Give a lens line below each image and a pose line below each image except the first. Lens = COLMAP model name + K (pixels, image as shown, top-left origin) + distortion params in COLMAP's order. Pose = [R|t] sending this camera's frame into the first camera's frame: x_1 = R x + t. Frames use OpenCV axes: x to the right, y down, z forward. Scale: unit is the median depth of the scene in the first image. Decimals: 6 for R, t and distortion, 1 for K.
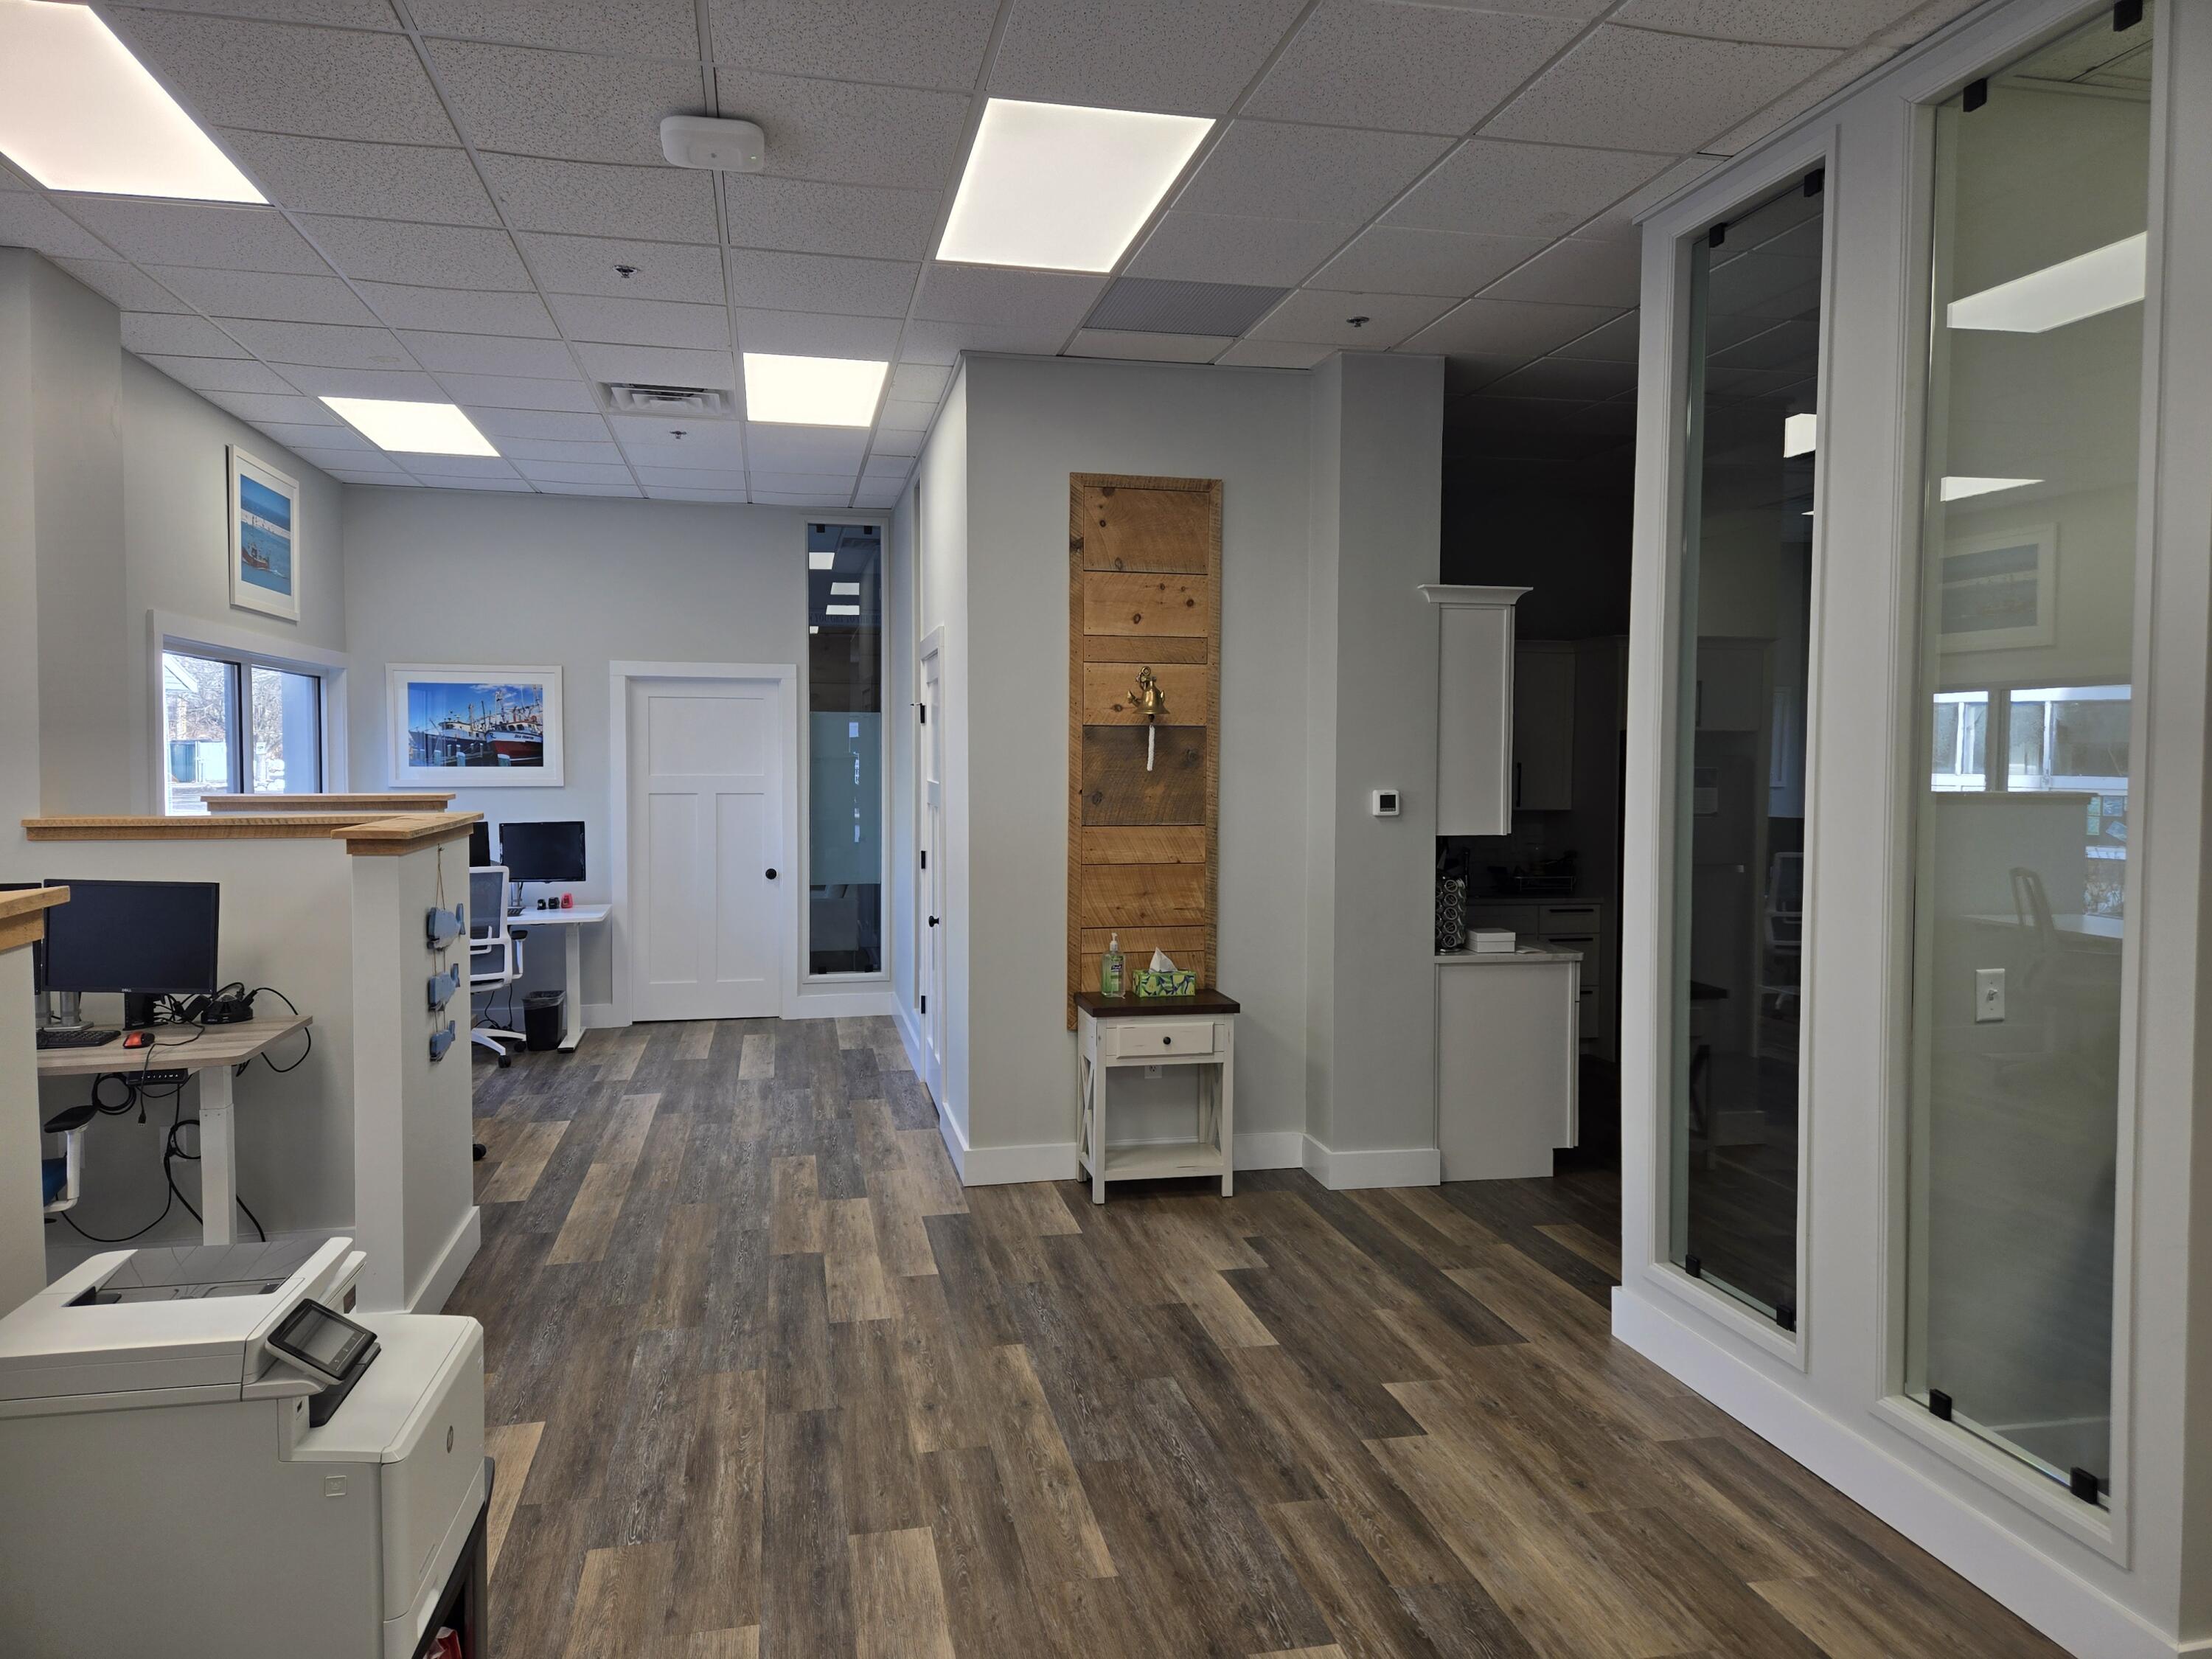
lens RADIAL K [[1485.6, 0, 1104.3], [0, 1485.6, 820.9], [0, 0, 1]] dist [0.013086, -0.003759]
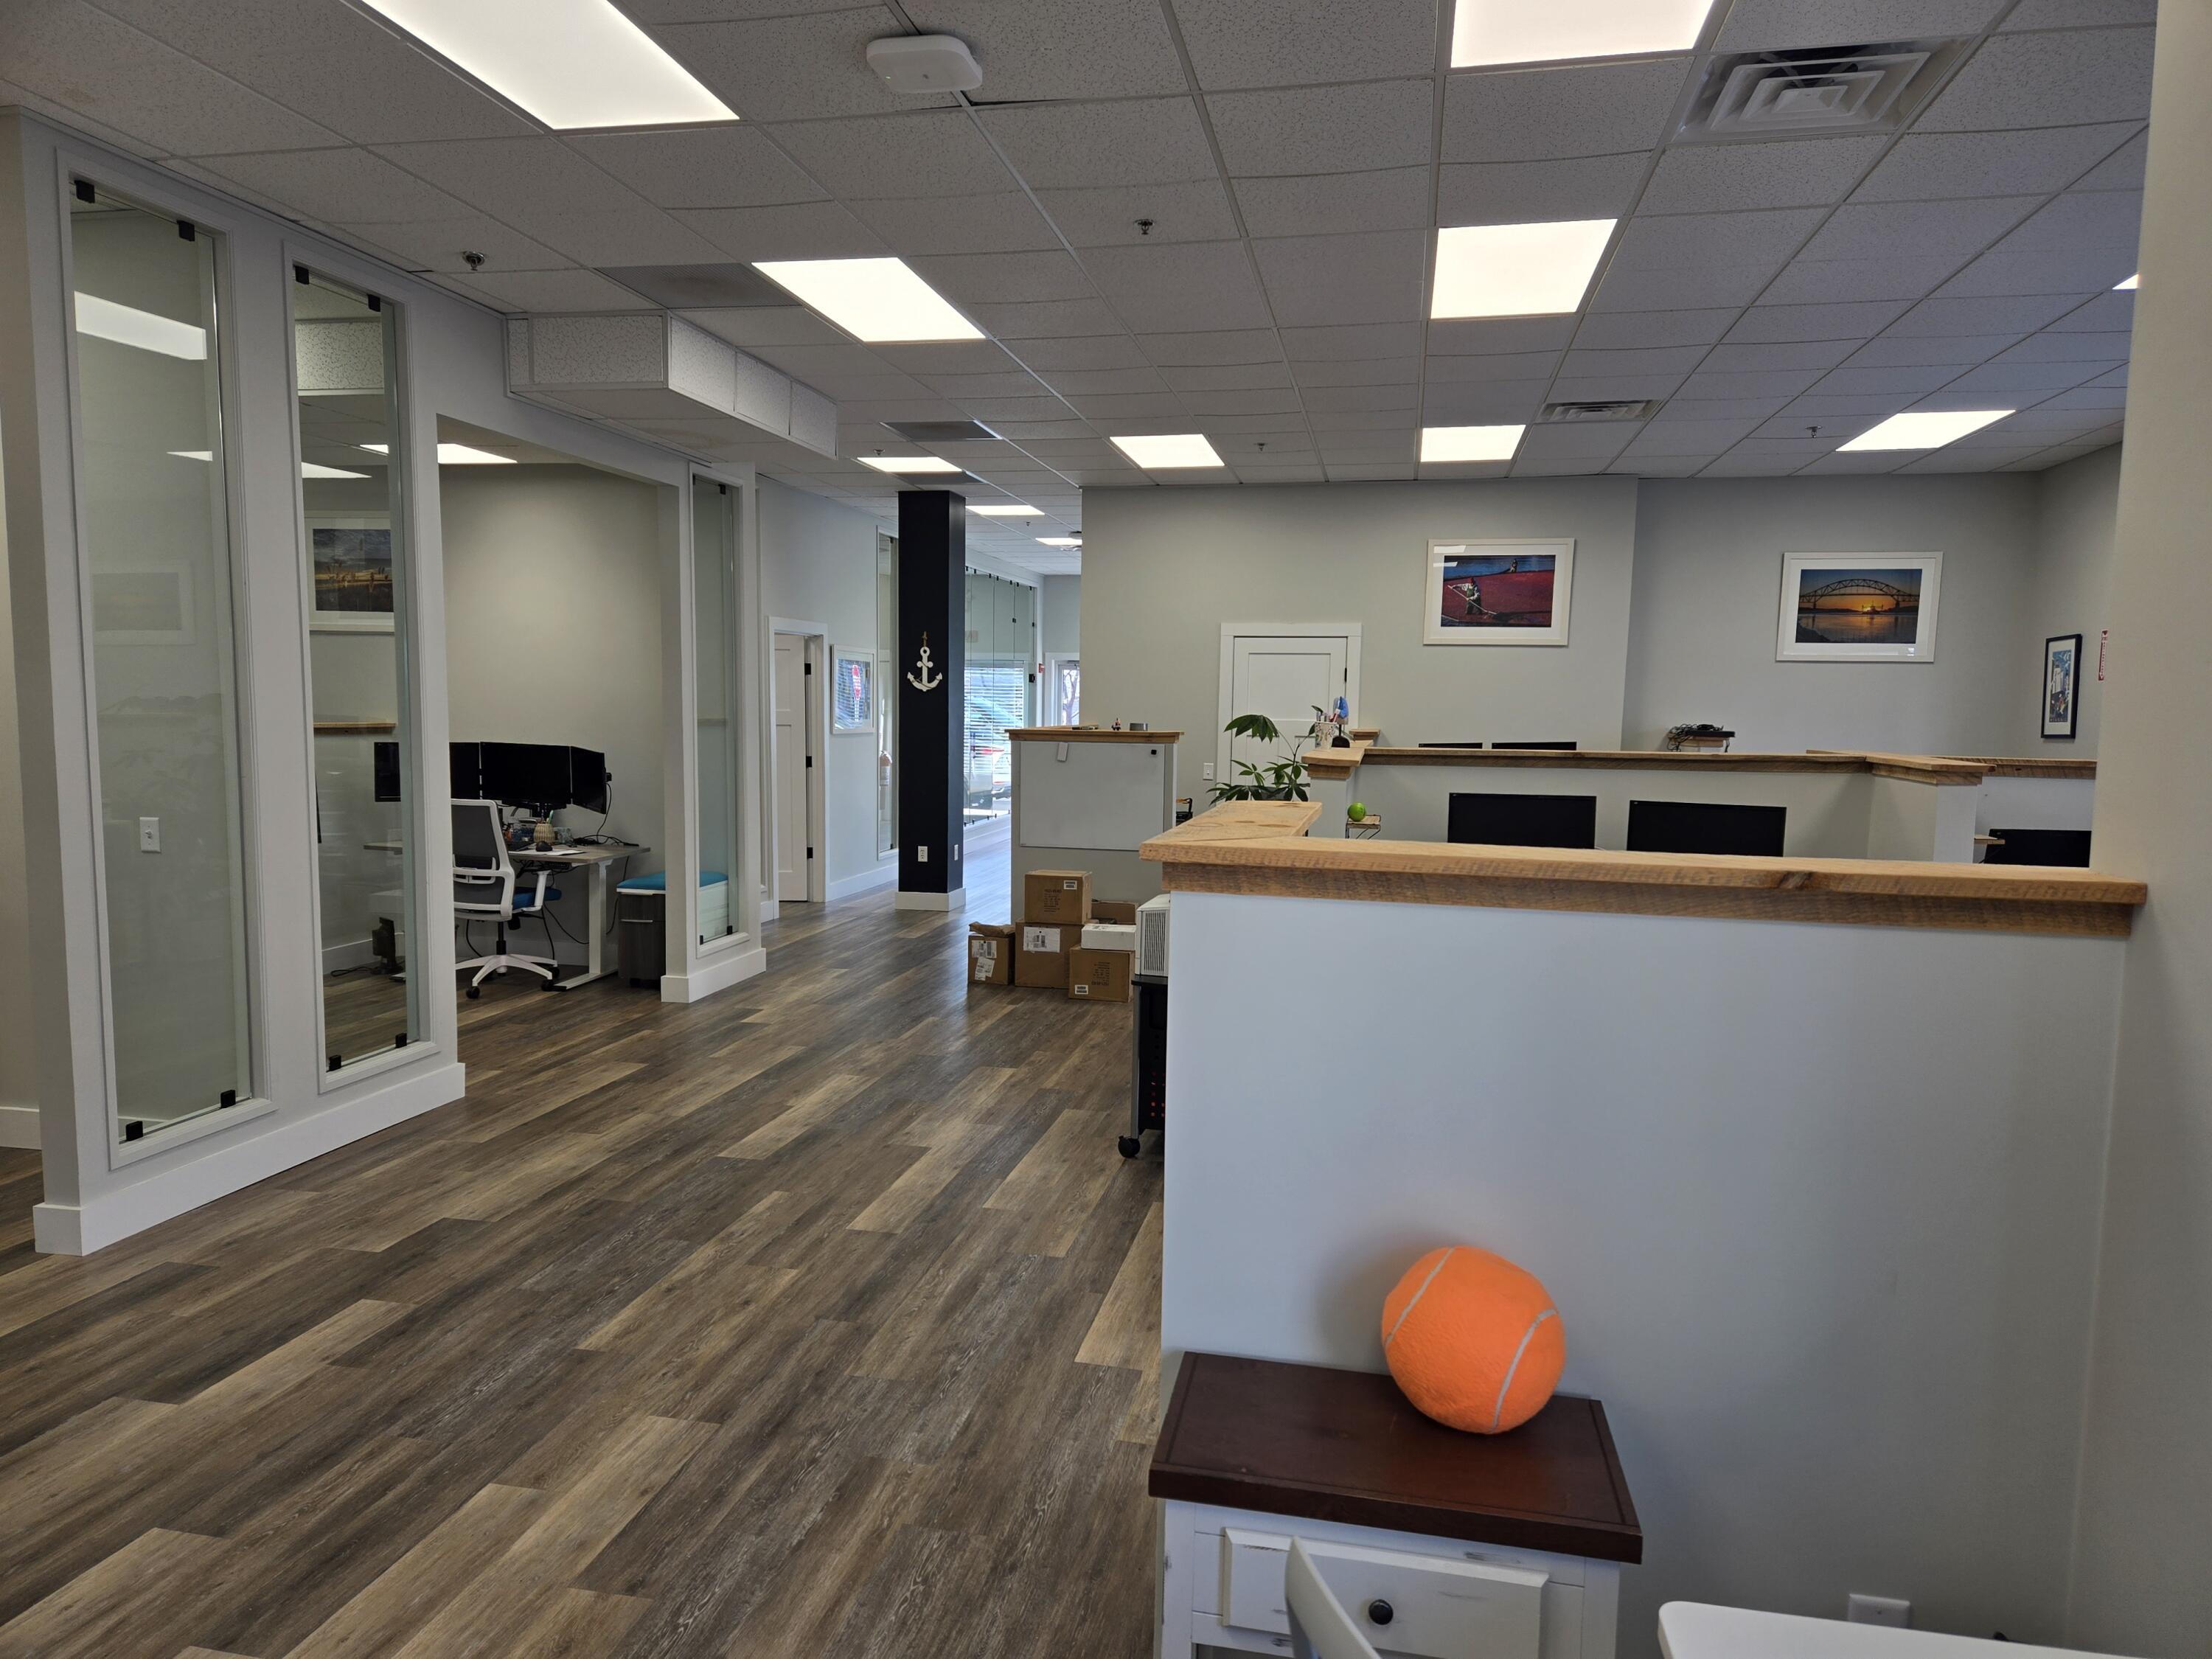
lens RADIAL K [[1485.6, 0, 1093.2], [0, 1485.6, 834.7], [0, 0, 1]] dist [0.013086, -0.003759]
pose [[-0.911174, -0.065597, 0.406767, -0.754748], [-0.007990, 0.989873, 0.141732, -0.092024], [-0.411945, 0.125892, -0.902470, 1.814497]]
